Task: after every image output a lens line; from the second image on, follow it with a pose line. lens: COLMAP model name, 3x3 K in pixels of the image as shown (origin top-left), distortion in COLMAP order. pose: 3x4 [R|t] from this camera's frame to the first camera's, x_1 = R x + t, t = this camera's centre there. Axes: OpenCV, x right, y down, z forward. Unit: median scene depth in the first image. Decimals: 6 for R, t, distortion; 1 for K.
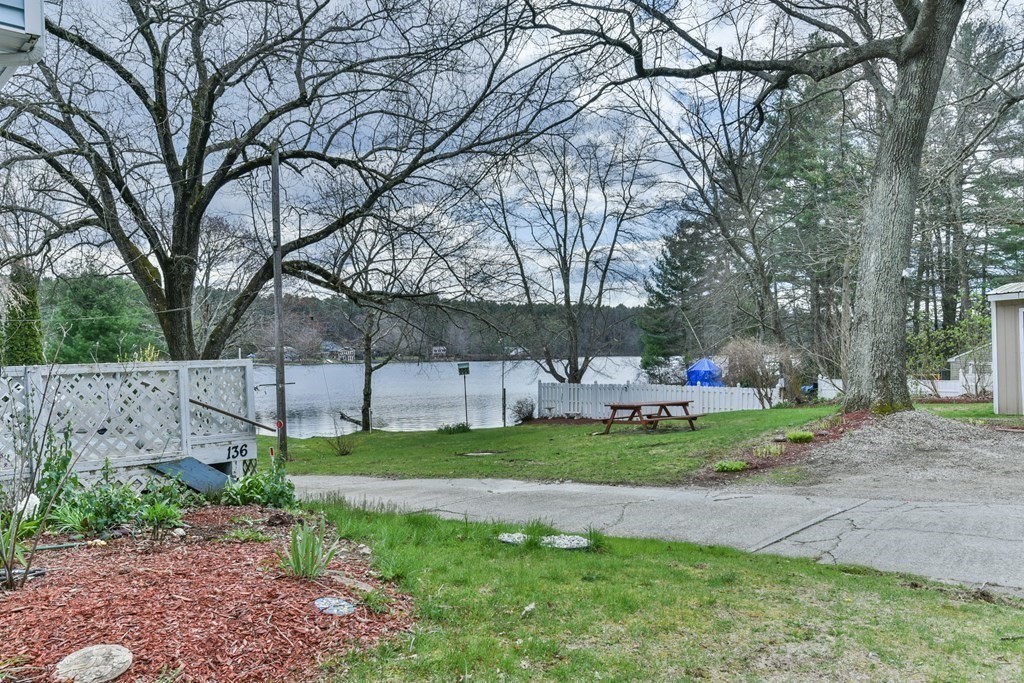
lens RADIAL K [[817.9, 0, 532.4], [0, 817.9, 399.4], [0, 0, 1]] dist [0.003998, -0.000341]
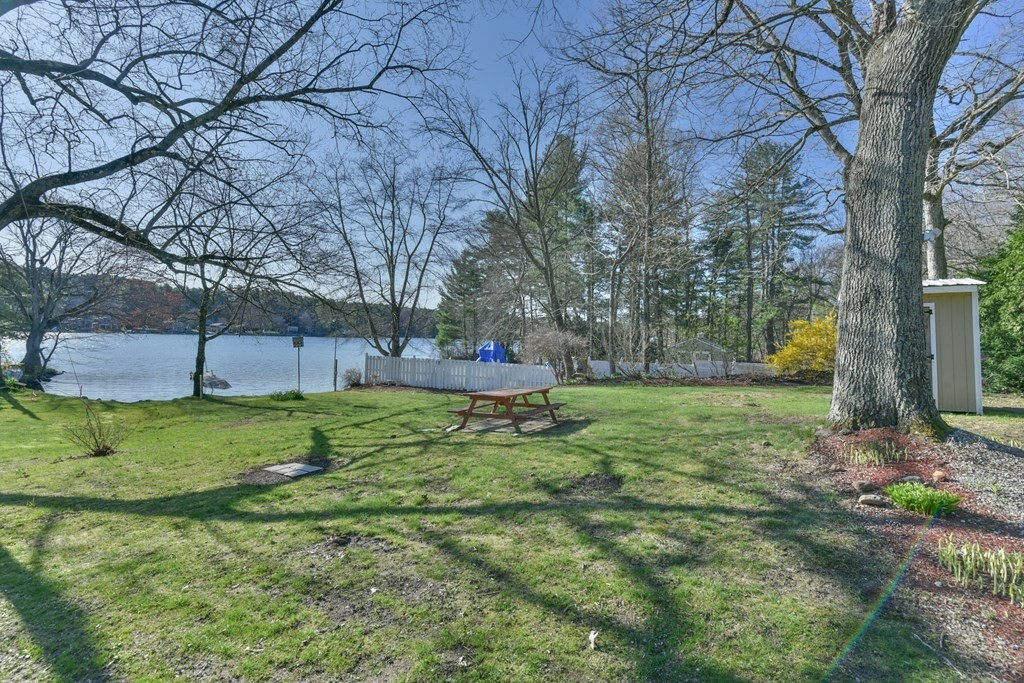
lens RADIAL K [[479.1, 0, 512.0], [0, 479.1, 341.5], [0, 0, 1]] dist [0.009624, -0.006134]
pose [[0.950573, 0.038506, 0.308104, -0.006900], [-0.024039, 0.998429, -0.050615, -0.010600], [-0.309569, 0.040706, 0.950005, 0.249121]]
